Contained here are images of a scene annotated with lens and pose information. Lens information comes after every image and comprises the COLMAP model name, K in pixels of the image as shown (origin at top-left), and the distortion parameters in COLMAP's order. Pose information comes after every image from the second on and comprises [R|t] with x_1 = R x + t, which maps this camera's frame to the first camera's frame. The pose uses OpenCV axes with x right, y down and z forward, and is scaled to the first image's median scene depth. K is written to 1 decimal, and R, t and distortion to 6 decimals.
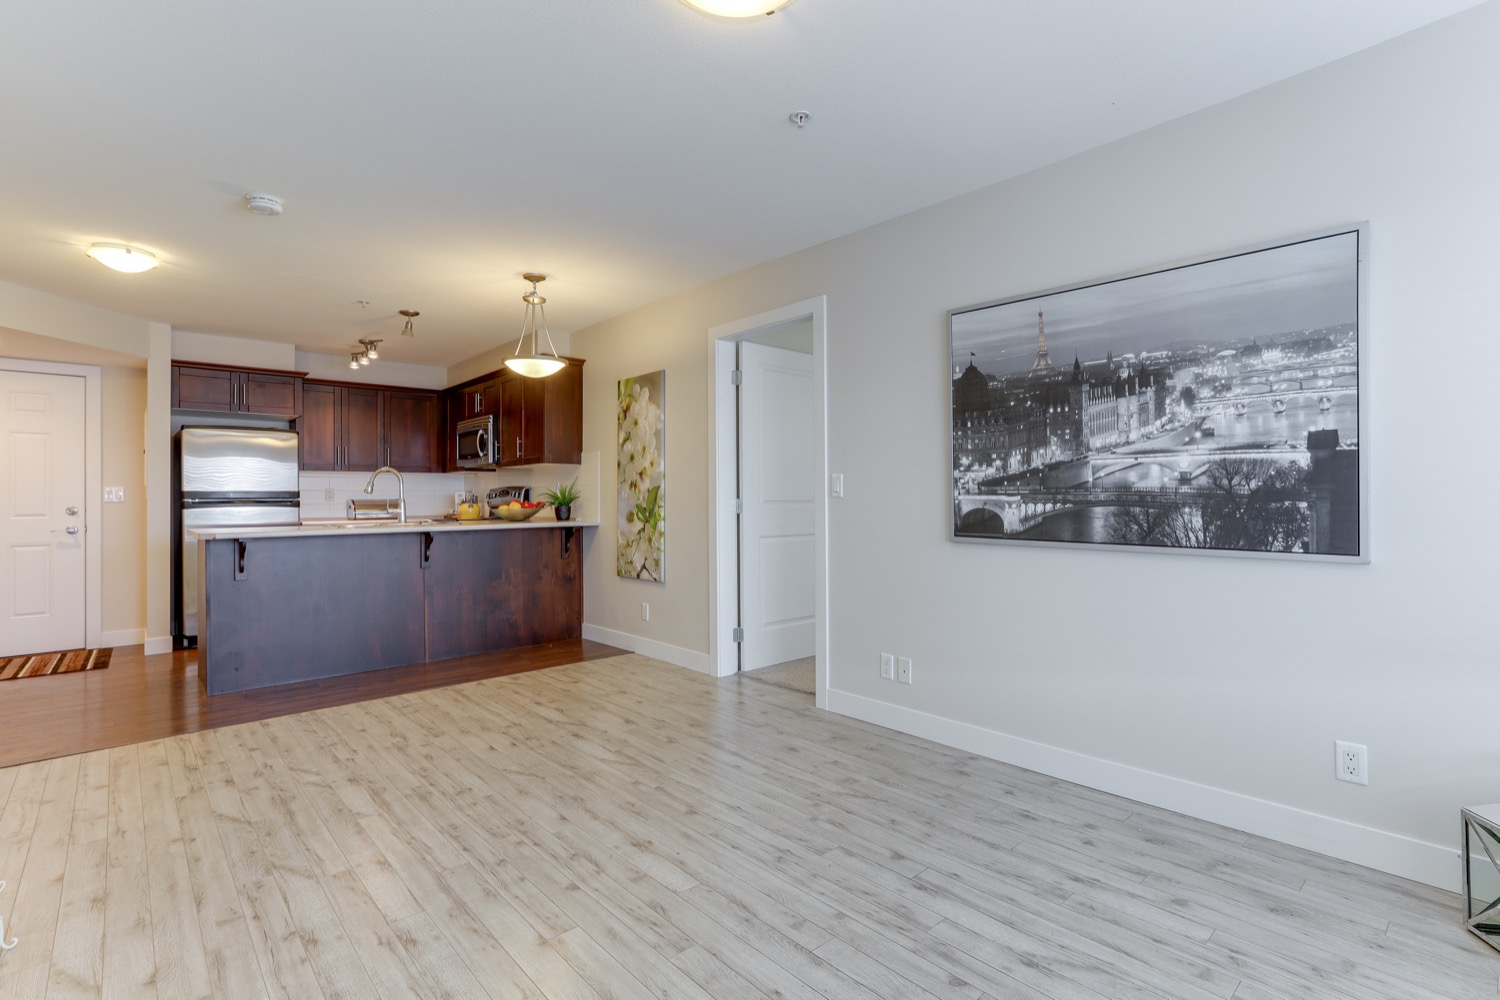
lens RADIAL K [[716.6, 0, 757.1], [0, 716.6, 493.5], [0, 0, 1]] dist [-0.050657, 0.036758]
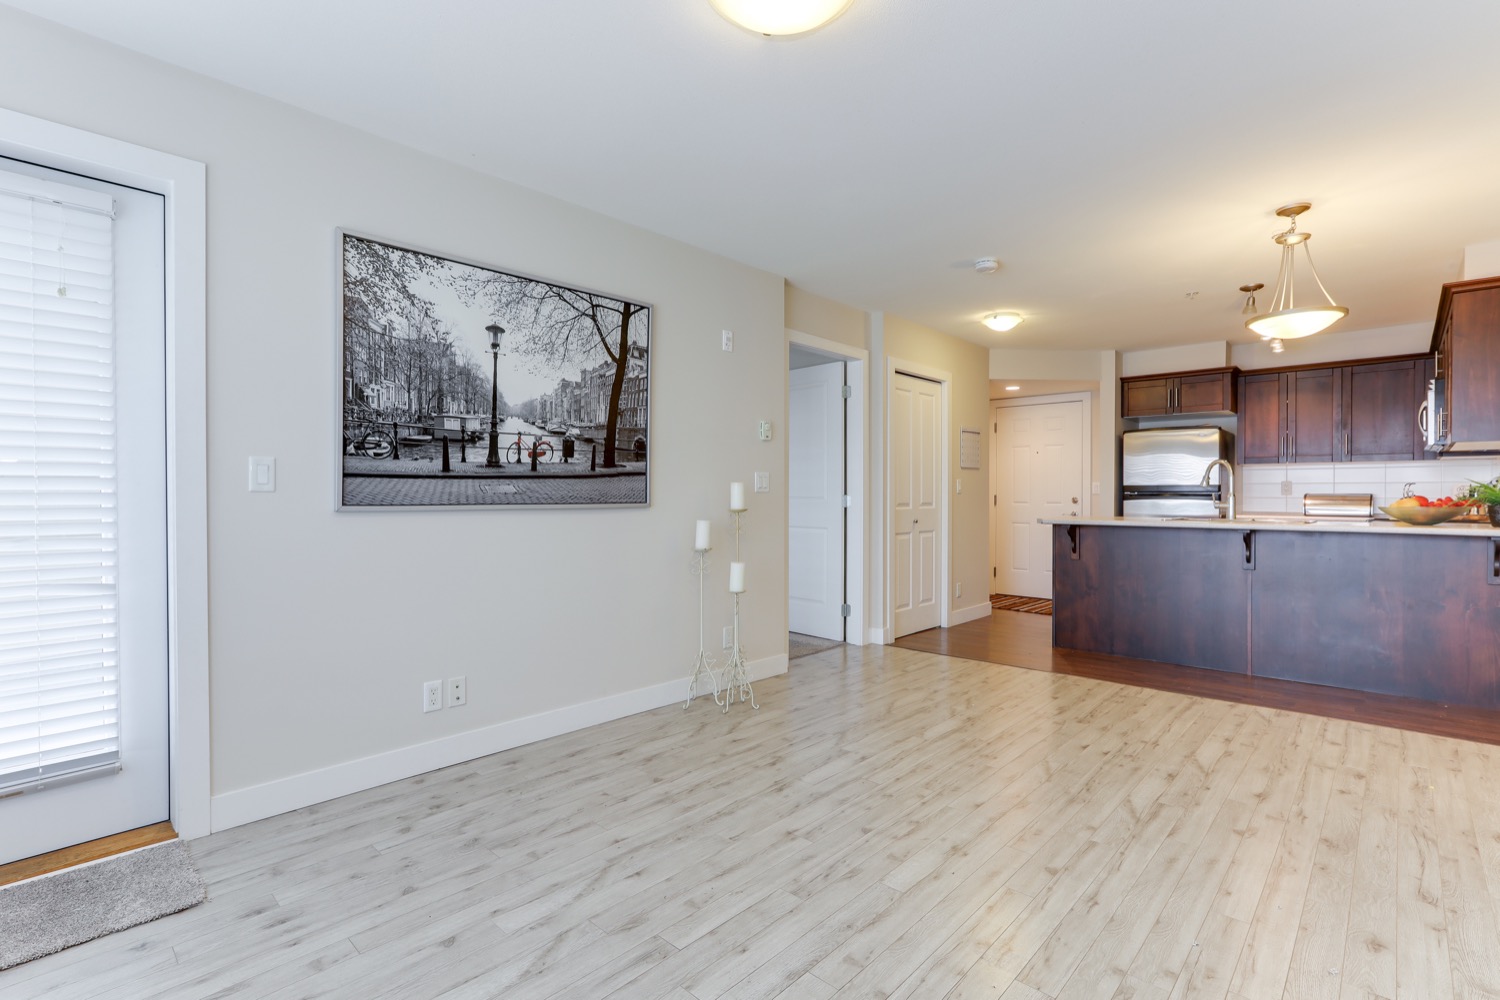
lens RADIAL K [[706.0, 0, 761.6], [0, 706.0, 497.3], [0, 0, 1]] dist [-0.038114, 0.024244]
pose [[0.086263, 0.013747, -0.996178, 0.514404], [0.001788, 0.999901, 0.013953, -0.000449], [0.996271, -0.002985, 0.086230, 0.443955]]
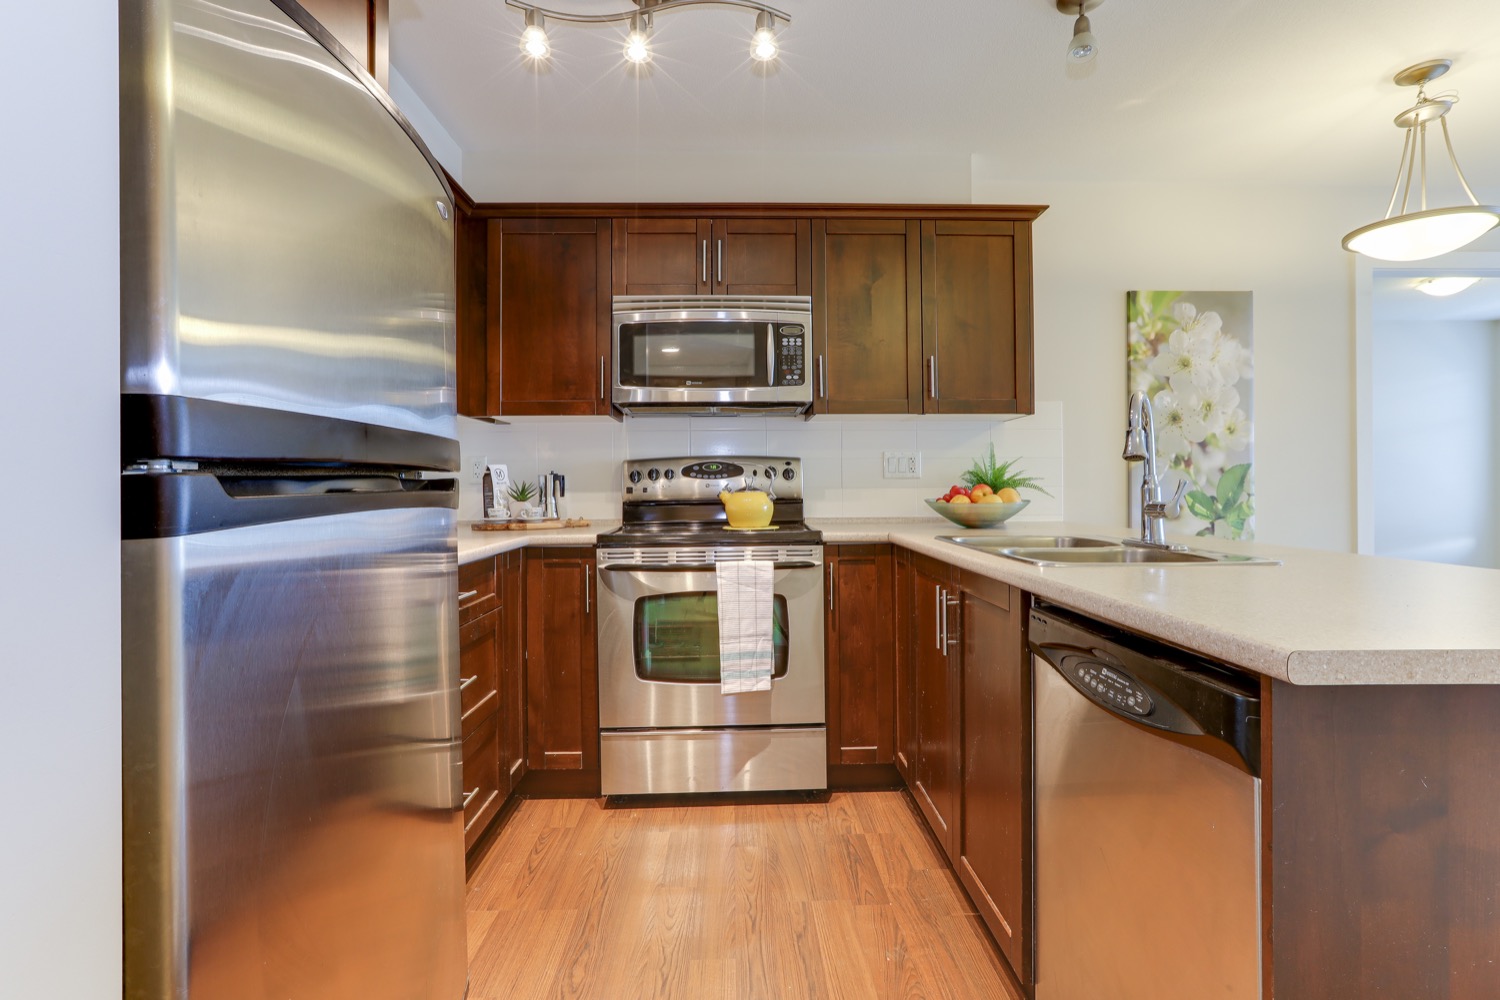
lens RADIAL K [[714.5, 0, 756.5], [0, 714.5, 479.6], [0, 0, 1]] dist [-0.047108, 0.029797]
pose [[0.649348, 0.011321, 0.760407, -1.339934], [-0.007332, 0.999936, -0.008626, 0.019034], [-0.760456, 0.000026, 0.649390, 1.322335]]
